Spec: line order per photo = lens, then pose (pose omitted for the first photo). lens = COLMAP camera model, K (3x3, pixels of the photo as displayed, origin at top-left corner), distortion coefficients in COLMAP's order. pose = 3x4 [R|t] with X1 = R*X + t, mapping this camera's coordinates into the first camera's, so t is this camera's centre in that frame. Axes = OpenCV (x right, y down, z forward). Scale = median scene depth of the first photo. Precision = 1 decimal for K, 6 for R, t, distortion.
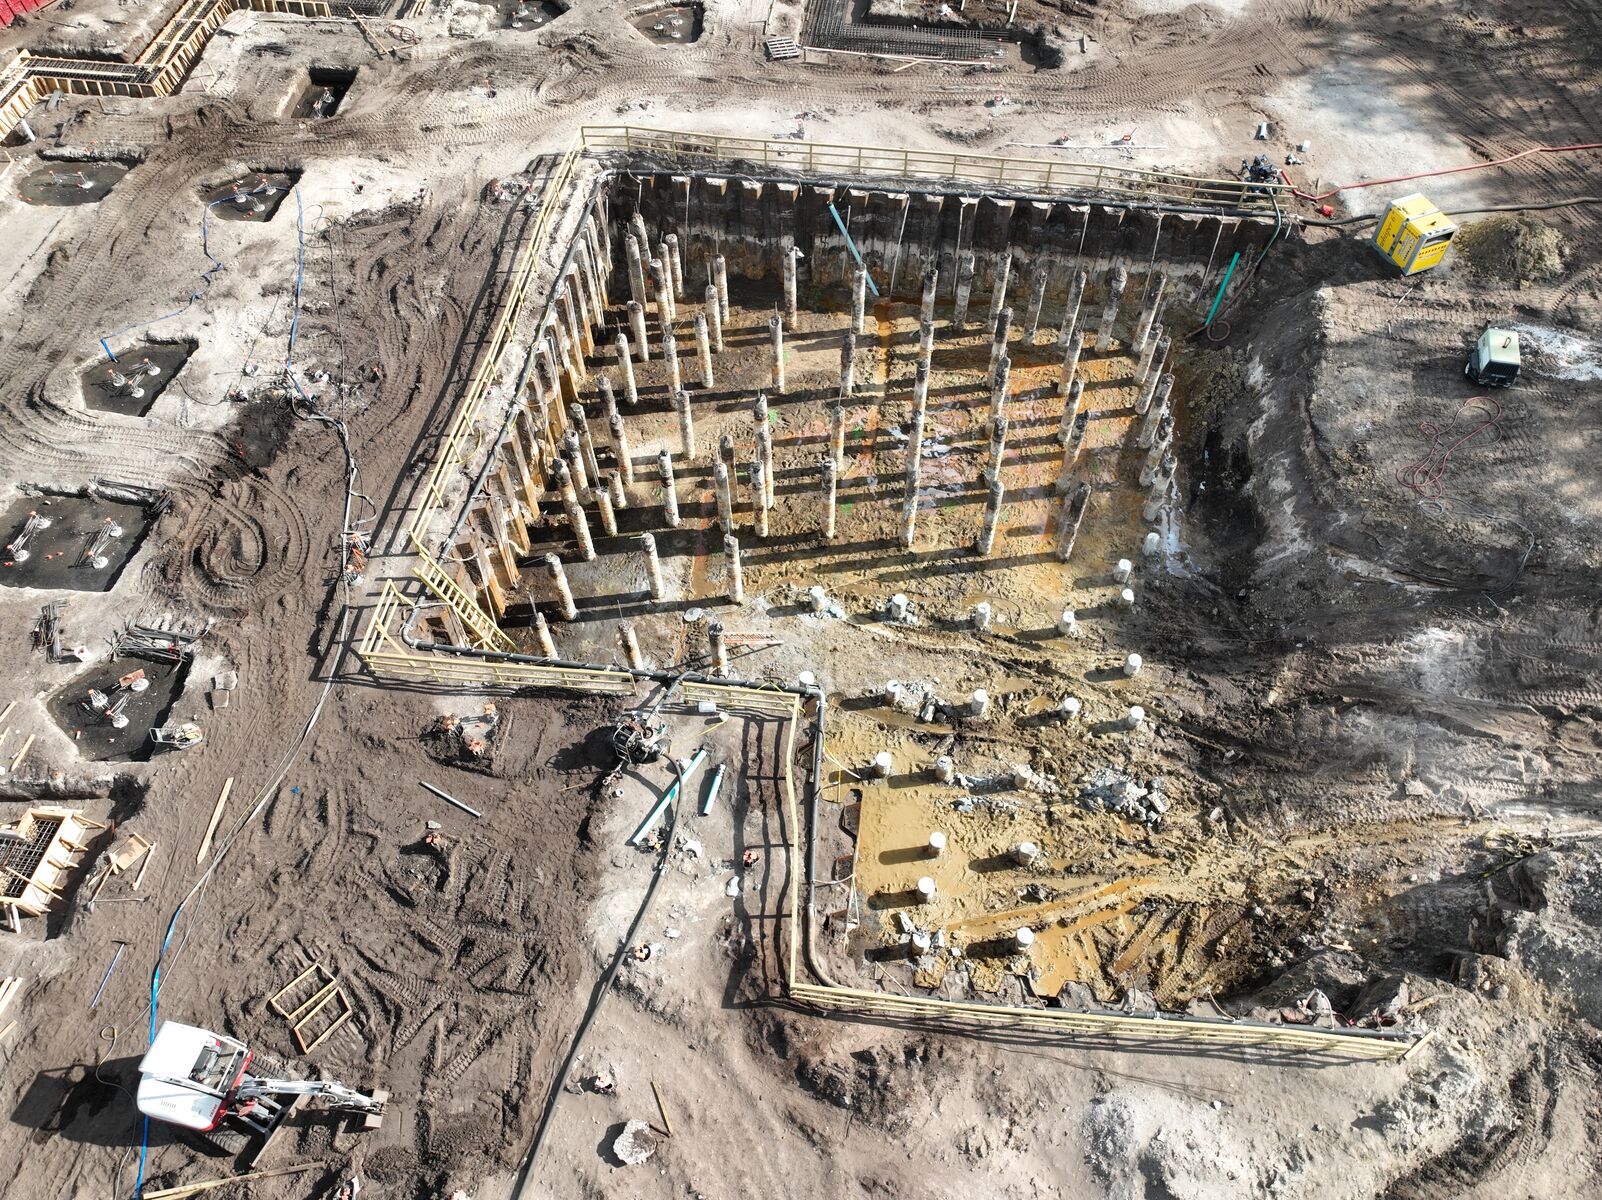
lens RADIAL K [[1125.1, 0, 801.2], [0, 1125.1, 597.1], [0, 0, 1]] dist [-0.001257, 0.018166]
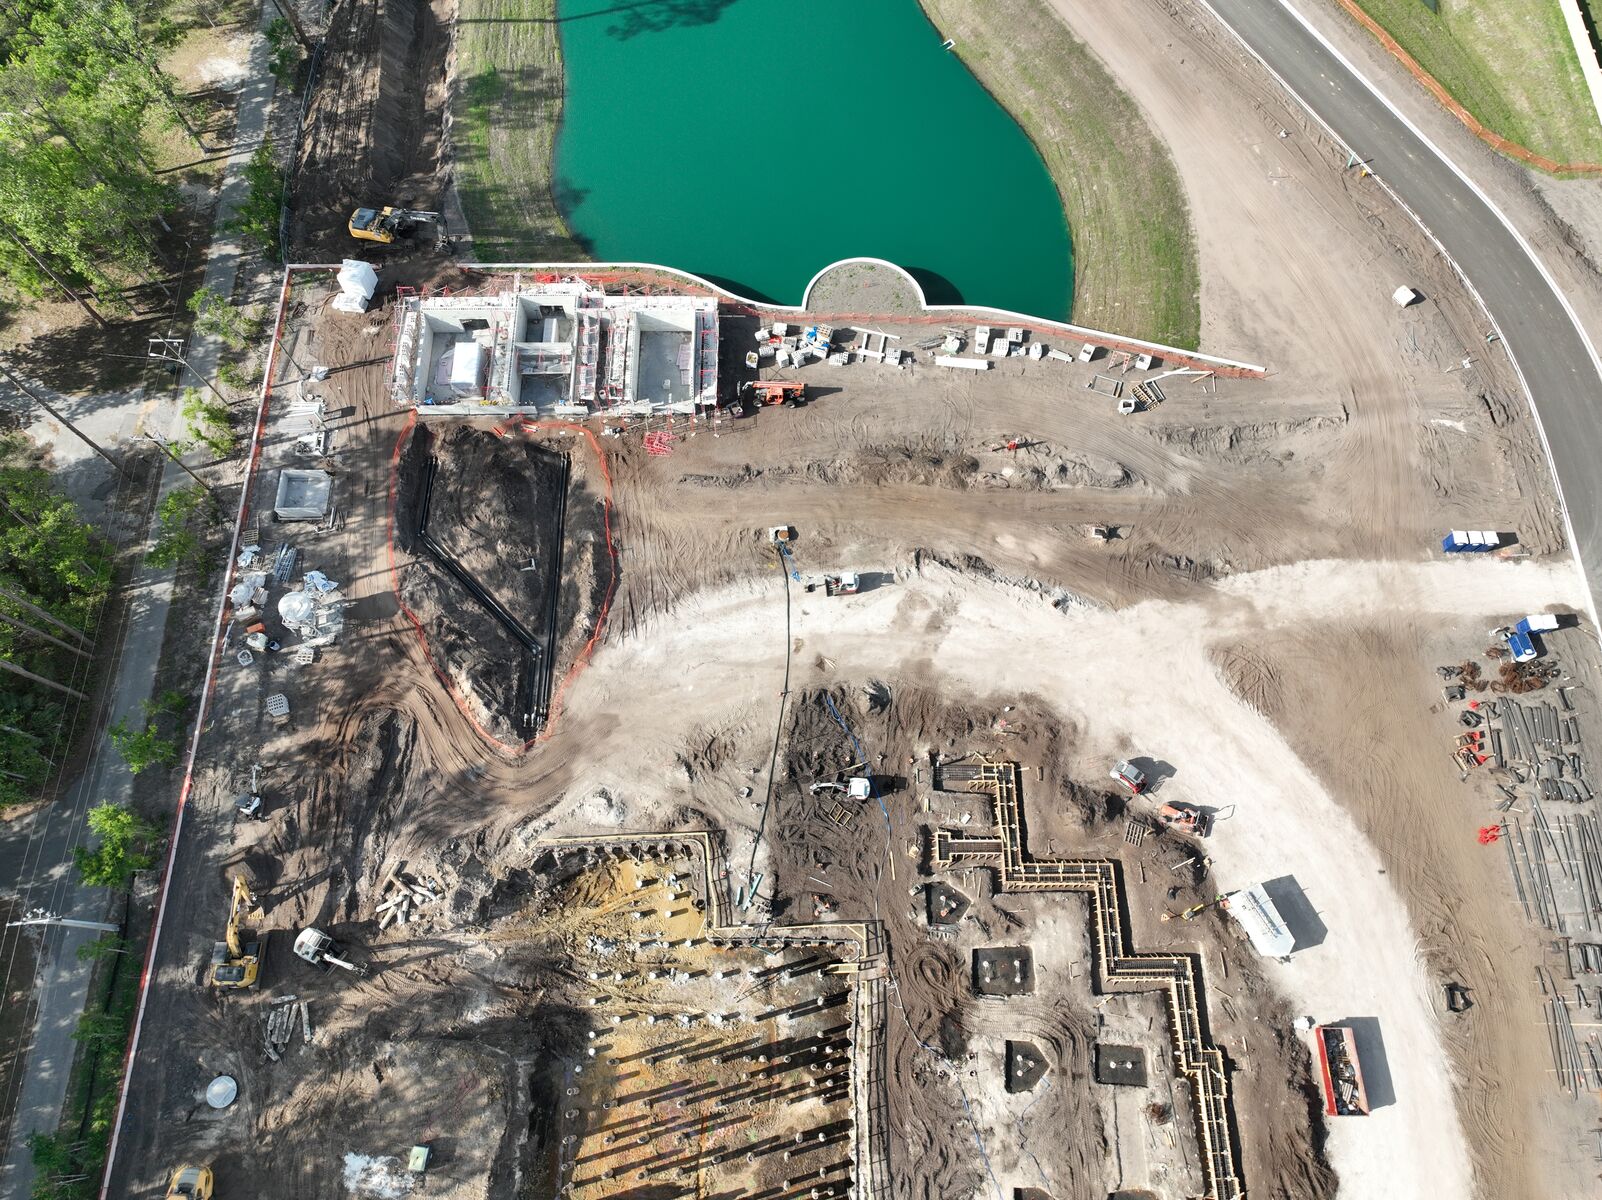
lens RADIAL K [[1125.1, 0, 803.4], [0, 1125.1, 598.4], [0, 0, 1]] dist [-0.001257, 0.018166]
pose [[-0.991358, 0.124600, -0.041042, -0.189549], [-0.103328, -0.548888, 0.829485, -1.631000], [0.080827, 0.826557, 0.557019, -1.156894]]
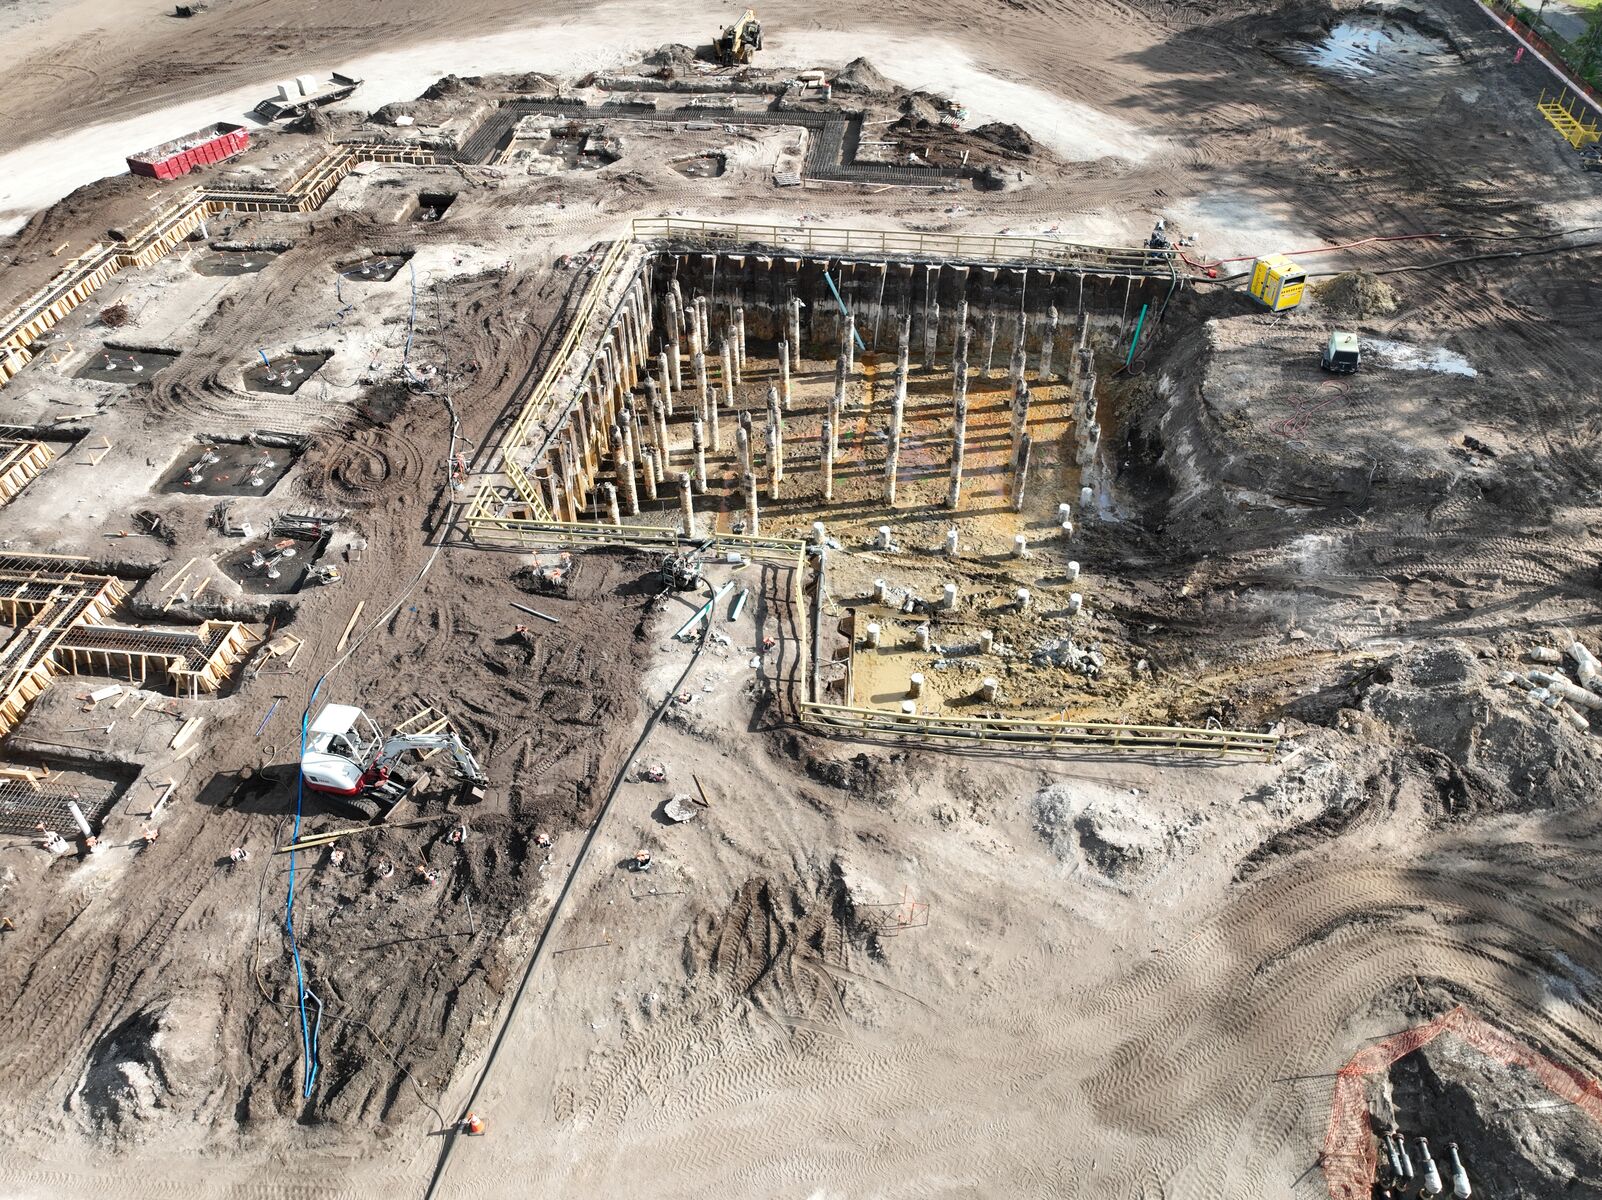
lens RADIAL K [[1125.1, 0, 801.7], [0, 1125.1, 597.5], [0, 0, 1]] dist [-0.001257, 0.018166]
pose [[0.999980, -0.005786, 0.002498, -0.008263], [0.006196, 0.975108, -0.221645, 0.368328], [-0.001154, 0.221656, 0.975124, -0.208614]]
